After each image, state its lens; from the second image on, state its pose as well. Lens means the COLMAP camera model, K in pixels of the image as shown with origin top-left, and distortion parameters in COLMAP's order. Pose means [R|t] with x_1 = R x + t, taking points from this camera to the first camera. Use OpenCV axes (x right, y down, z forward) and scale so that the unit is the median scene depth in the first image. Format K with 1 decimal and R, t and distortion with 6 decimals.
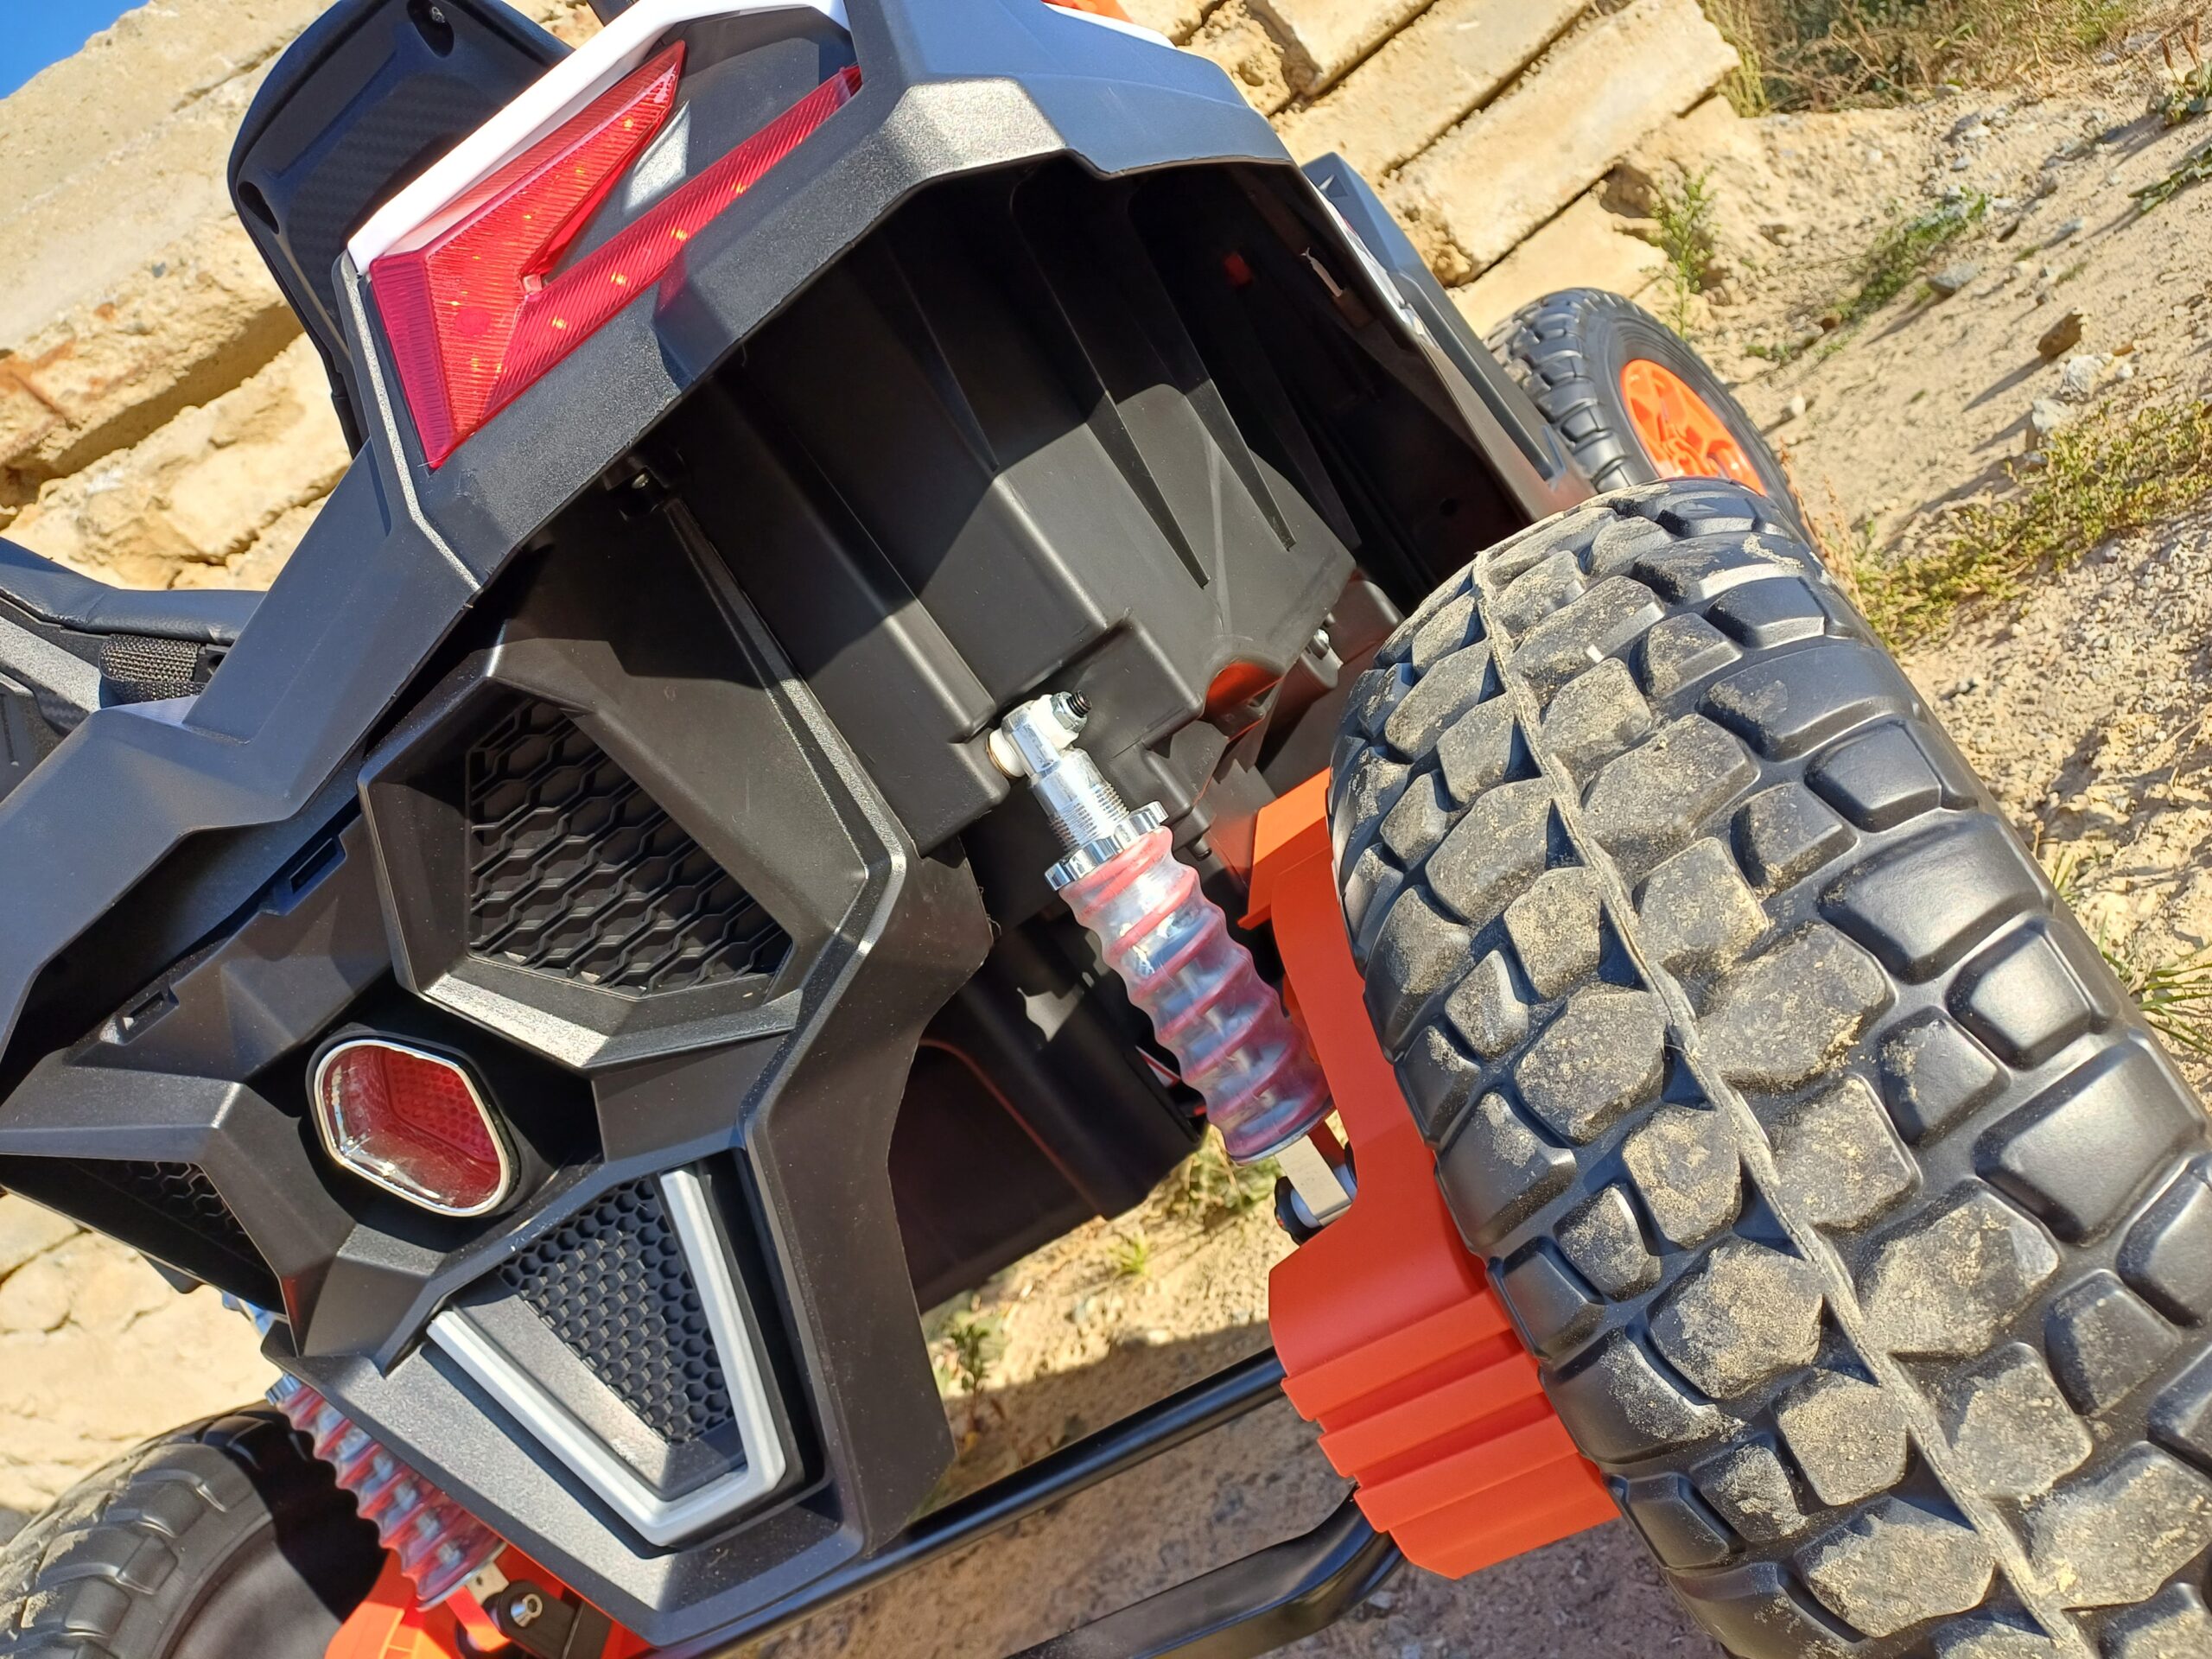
lens RADIAL K [[1632.5, 0, 1100.5], [0, 1632.5, 848.6], [0, 0, 1]] dist [0.053627, -0.039810]
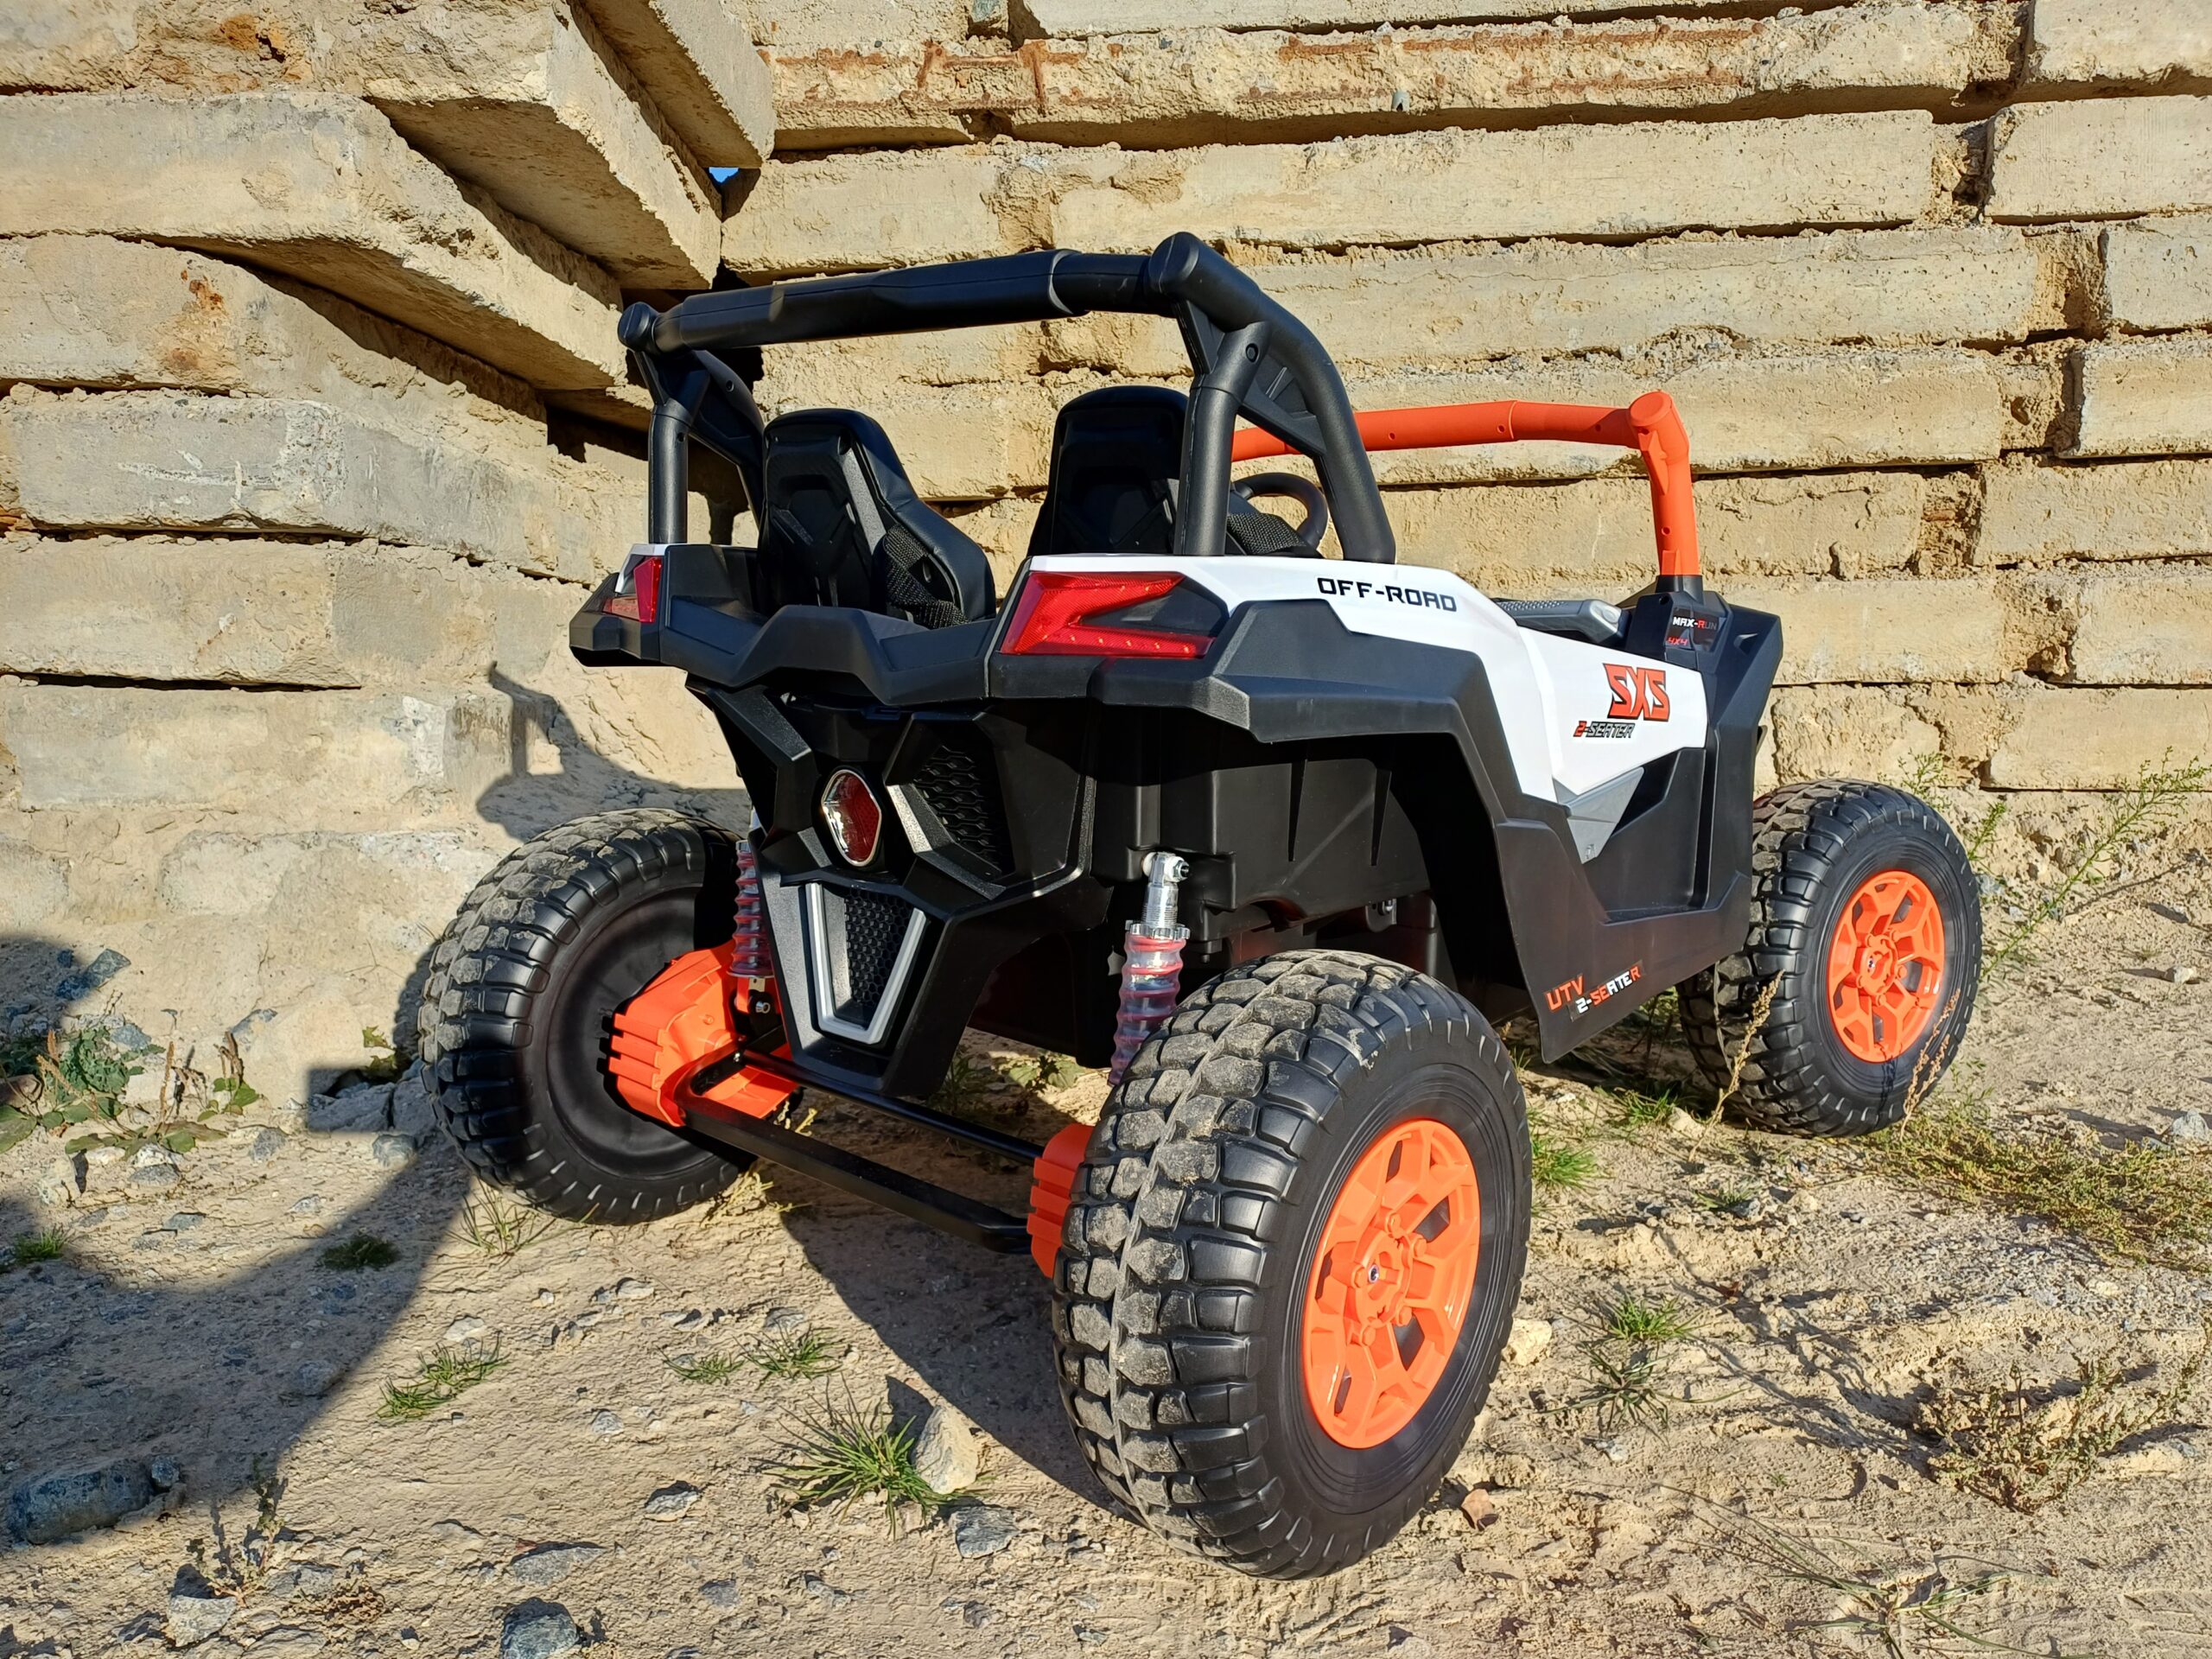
lens RADIAL K [[1632.5, 0, 1108.0], [0, 1632.5, 844.7], [0, 0, 1]] dist [0.053627, -0.039810]
pose [[0.725304, 0.654414, -0.213722, 0.184390], [-0.620412, 0.755897, 0.209065, -0.266048], [0.298366, -0.019040, 0.954261, -0.558507]]
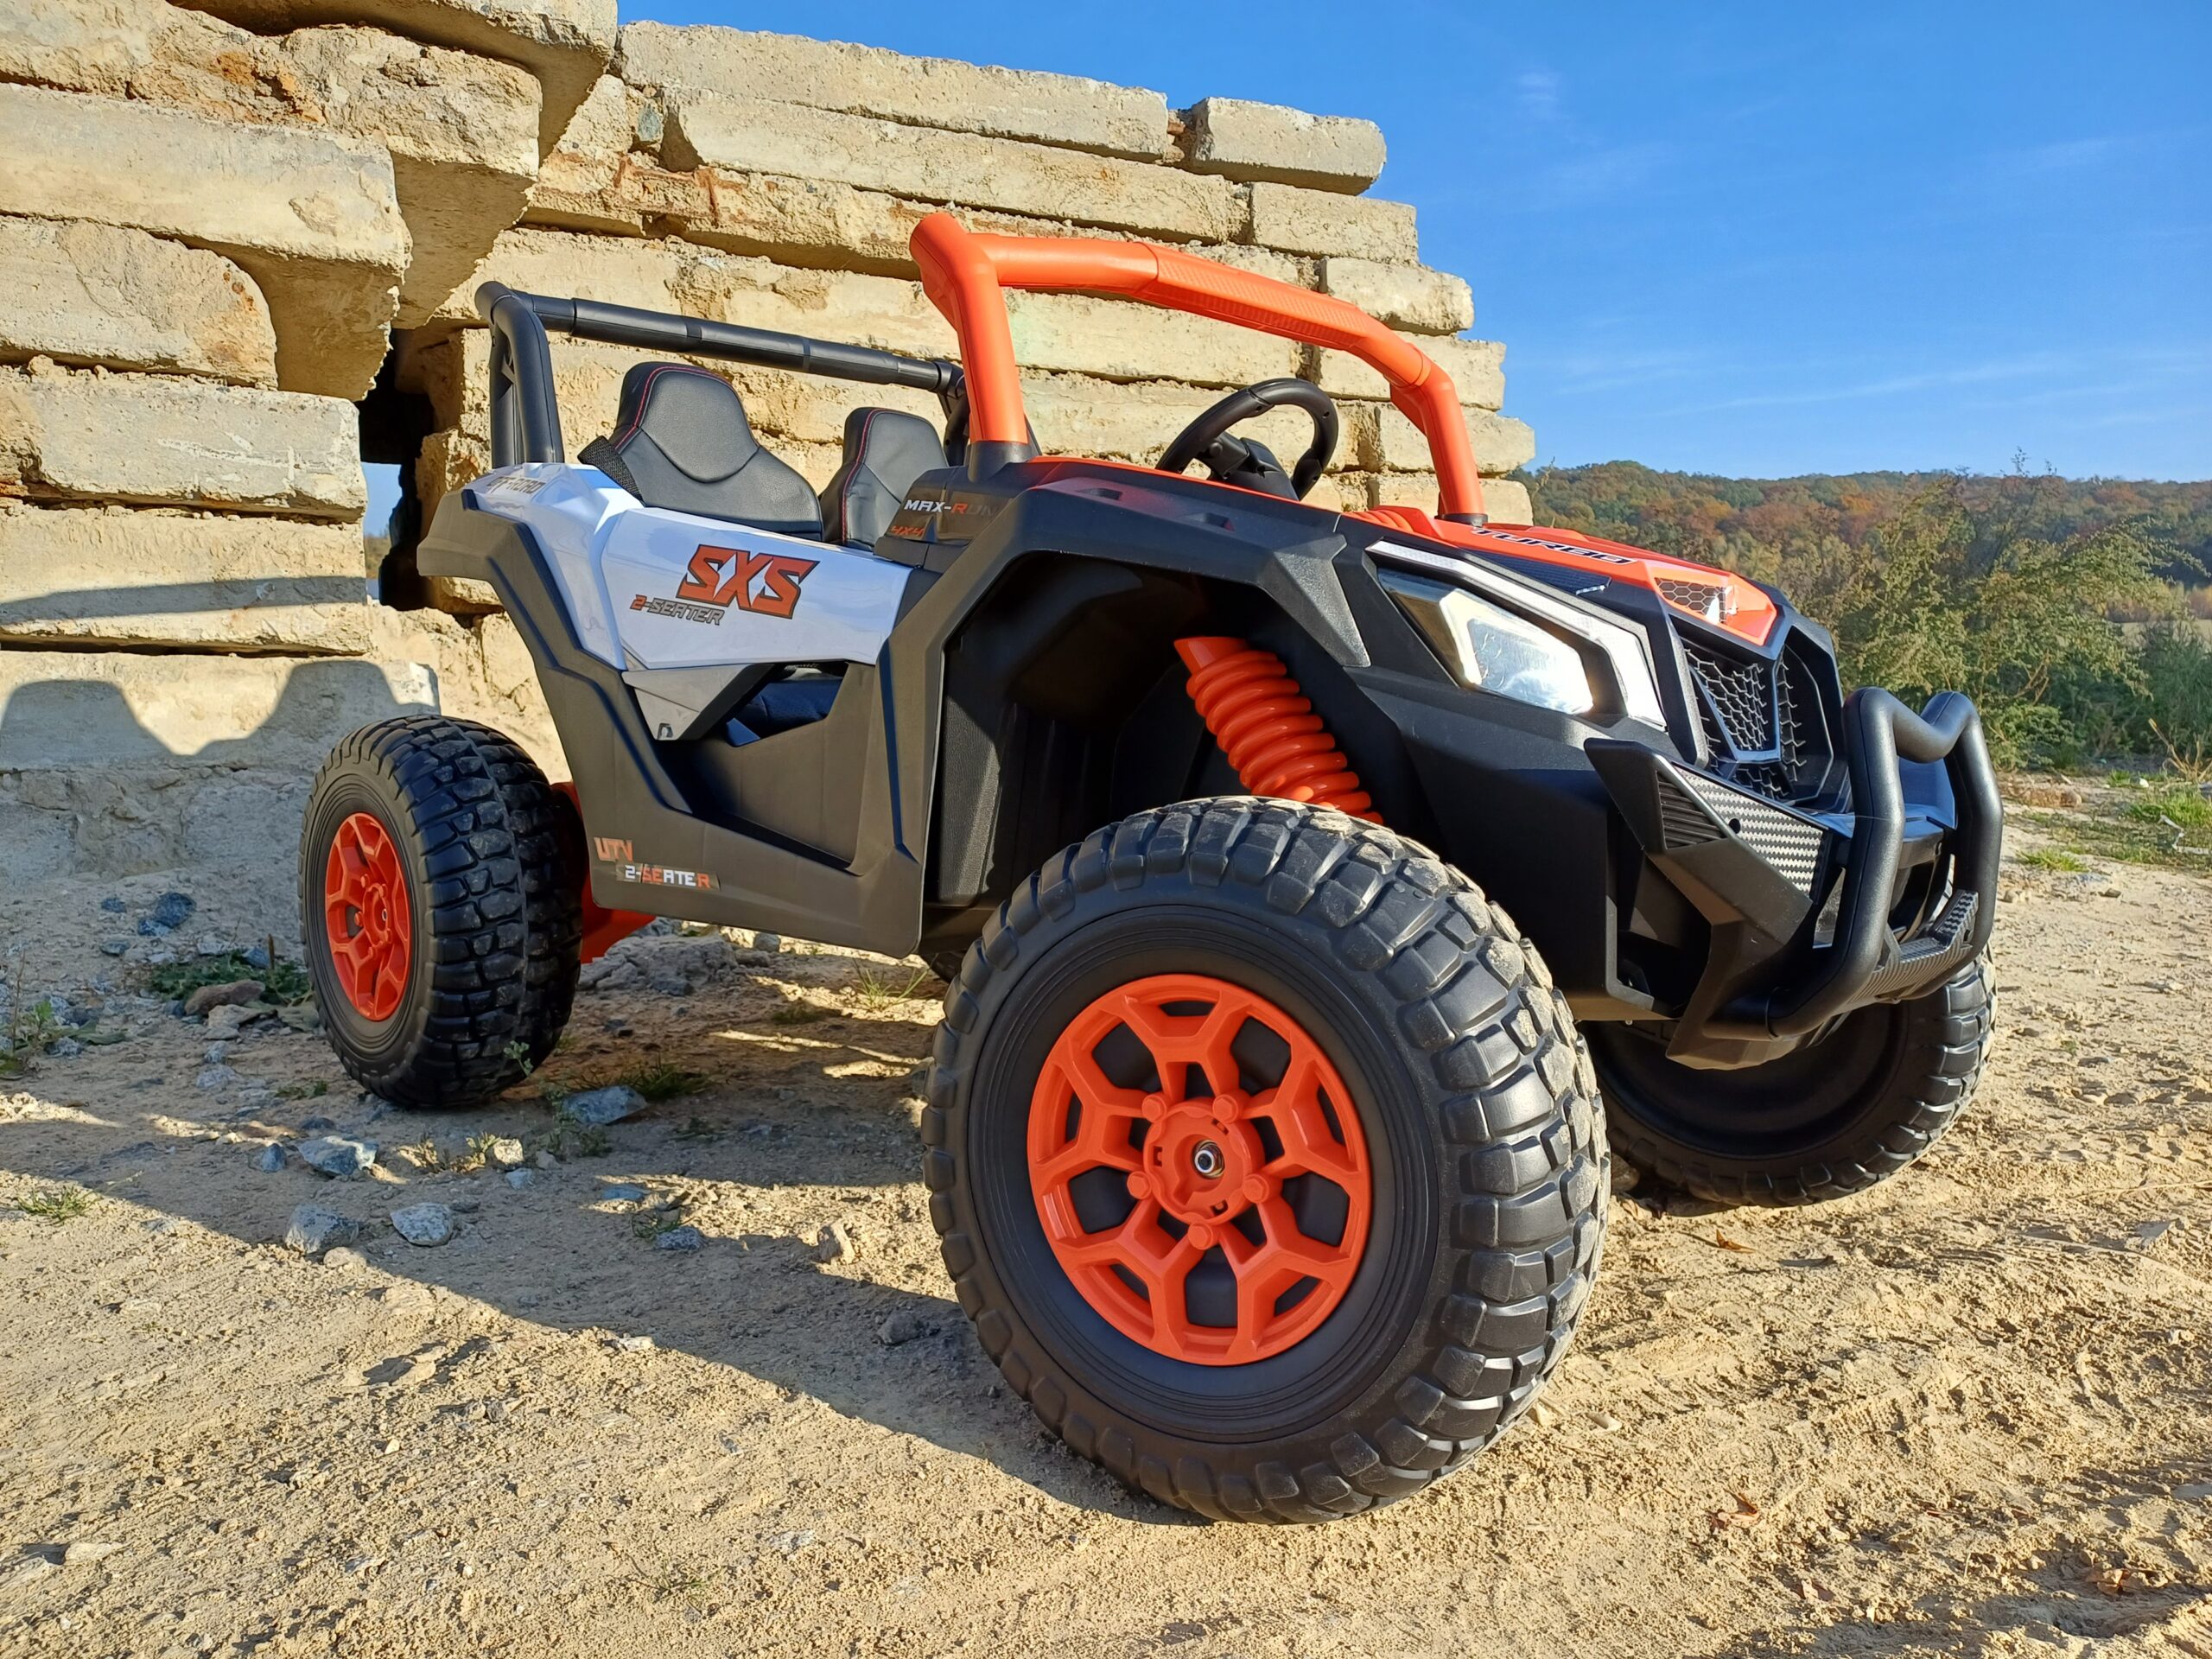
lens RADIAL K [[1632.5, 0, 1084.1], [0, 1632.5, 842.9], [0, 0, 1]] dist [0.053627, -0.039810]
pose [[0.776128, 0.599313, 0.196084, -0.637892], [-0.567899, 0.799486, -0.195736, 0.769481], [-0.274074, 0.040560, 0.960853, -1.429030]]
